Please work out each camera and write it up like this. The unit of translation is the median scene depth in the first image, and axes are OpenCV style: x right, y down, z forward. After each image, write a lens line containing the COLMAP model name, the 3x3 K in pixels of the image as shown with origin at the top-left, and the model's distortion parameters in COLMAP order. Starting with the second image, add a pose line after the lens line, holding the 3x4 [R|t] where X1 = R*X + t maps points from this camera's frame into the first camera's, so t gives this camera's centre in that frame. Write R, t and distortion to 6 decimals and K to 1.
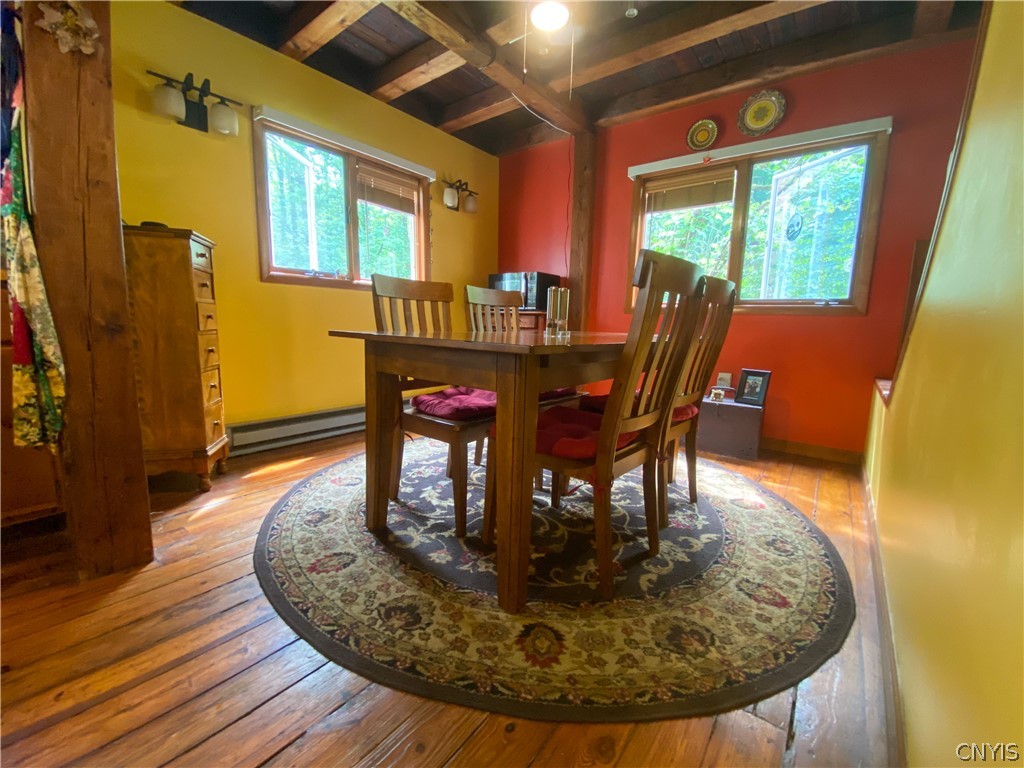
lens RADIAL K [[415.8, 0, 509.1], [0, 415.8, 383.1], [0, 0, 1]] dist [0.010283, -0.015273]
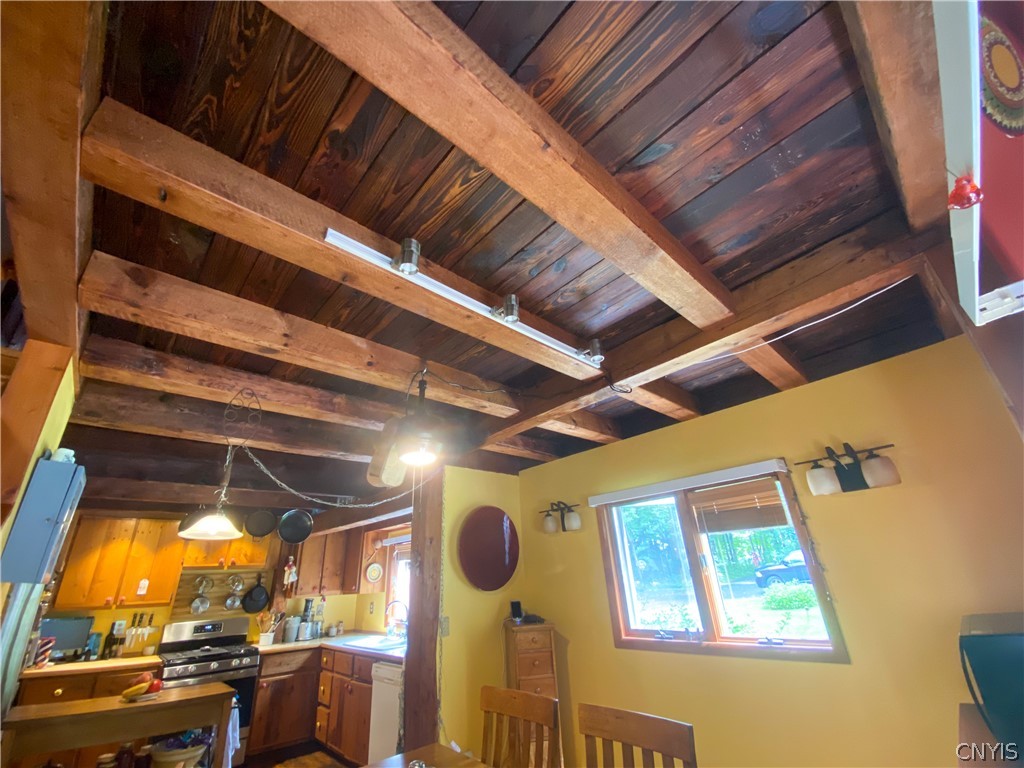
lens RADIAL K [[415.8, 0, 510.7], [0, 415.8, 379.3], [0, 0, 1]] dist [0.010283, -0.015273]
pose [[-0.161302, -0.431376, -0.887635, 1.177979], [-0.091329, 0.902078, -0.421799, -0.635881], [0.982670, 0.013030, -0.184904, 1.483979]]
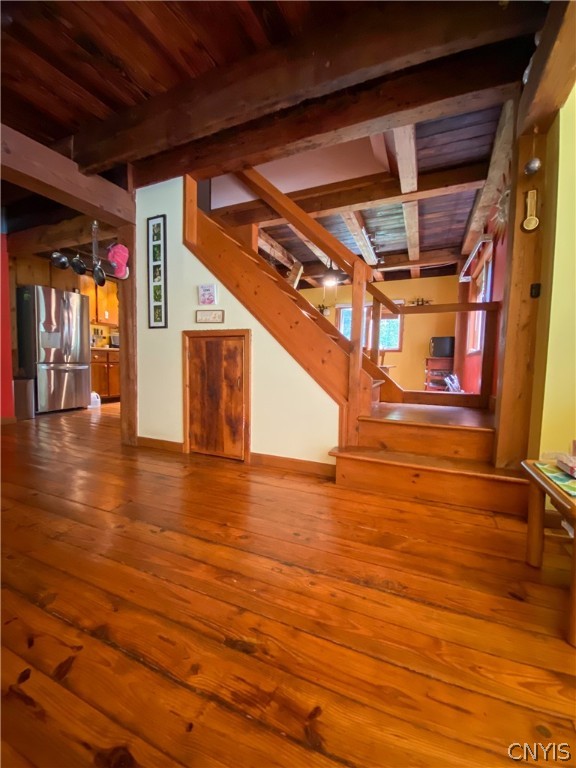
lens RADIAL K [[311.9, 0, 291.4], [0, 311.9, 381.3], [0, 0, 1]] dist [0.010283, -0.015273]
pose [[0.263684, 0.039992, -0.963780, 2.867844], [-0.153792, 0.988103, -0.001075, 0.084637], [0.952270, 0.148505, 0.266697, 0.022513]]
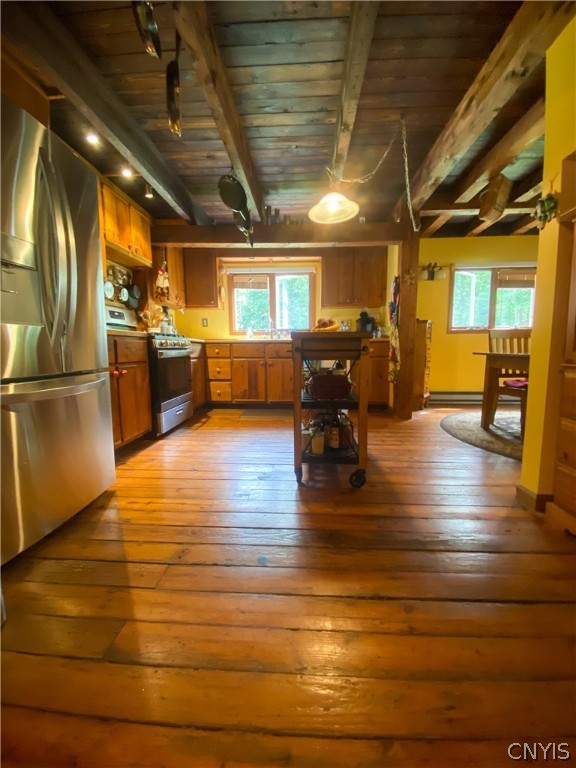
lens RADIAL K [[311.9, 0, 292.7], [0, 311.9, 384.5], [0, 0, 1]] dist [0.010283, -0.015273]
pose [[0.579588, 0.063832, -0.812406, 0.600536], [-0.098445, 0.995111, 0.007955, 0.196784], [0.808941, 0.075366, 0.583039, -1.215237]]
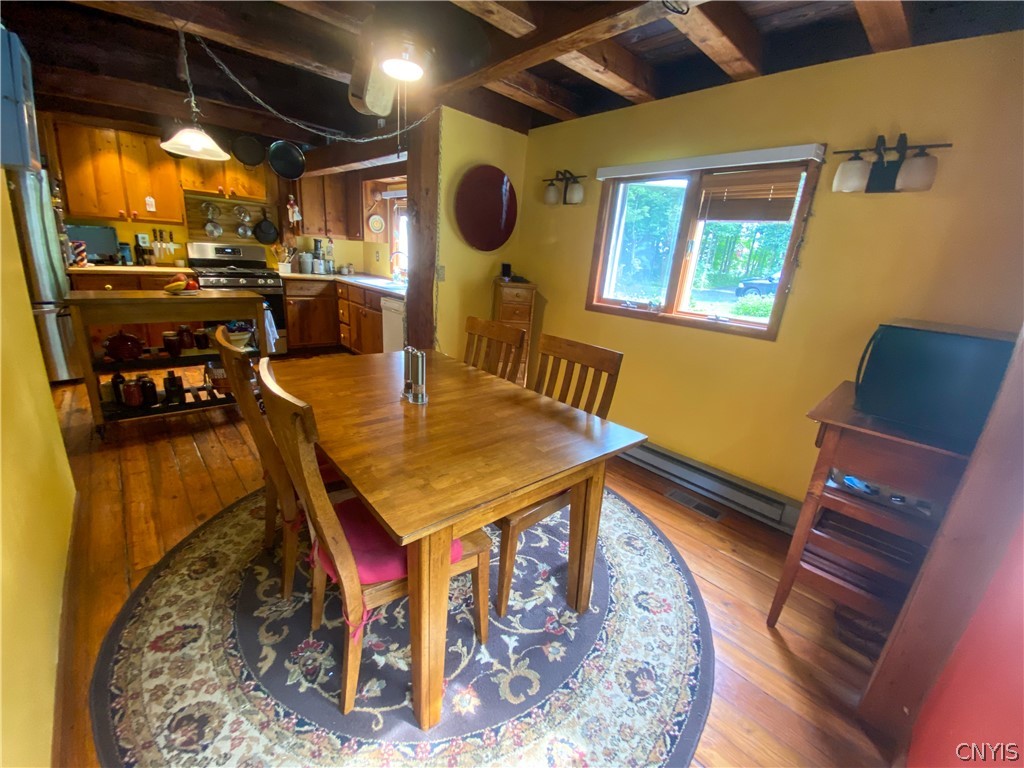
lens RADIAL K [[415.8, 0, 511.6], [0, 415.8, 388.1], [0, 0, 1]] dist [0.010283, -0.015273]
pose [[-0.161959, 0.262691, -0.951190, 1.160109], [-0.225460, 0.928570, 0.294833, -0.555380], [0.960696, 0.262206, -0.091164, 1.546670]]
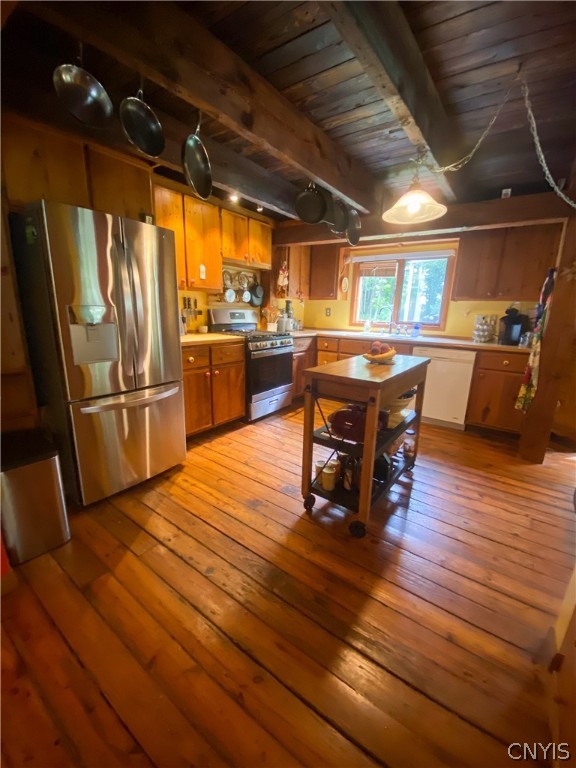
lens RADIAL K [[311.9, 0, 284.5], [0, 311.9, 384.3], [0, 0, 1]] dist [0.010283, -0.015273]
pose [[0.026623, 0.212181, -0.976868, 0.792432], [-0.168609, 0.964167, 0.204827, -0.161468], [0.985323, 0.159255, 0.061444, -0.695632]]
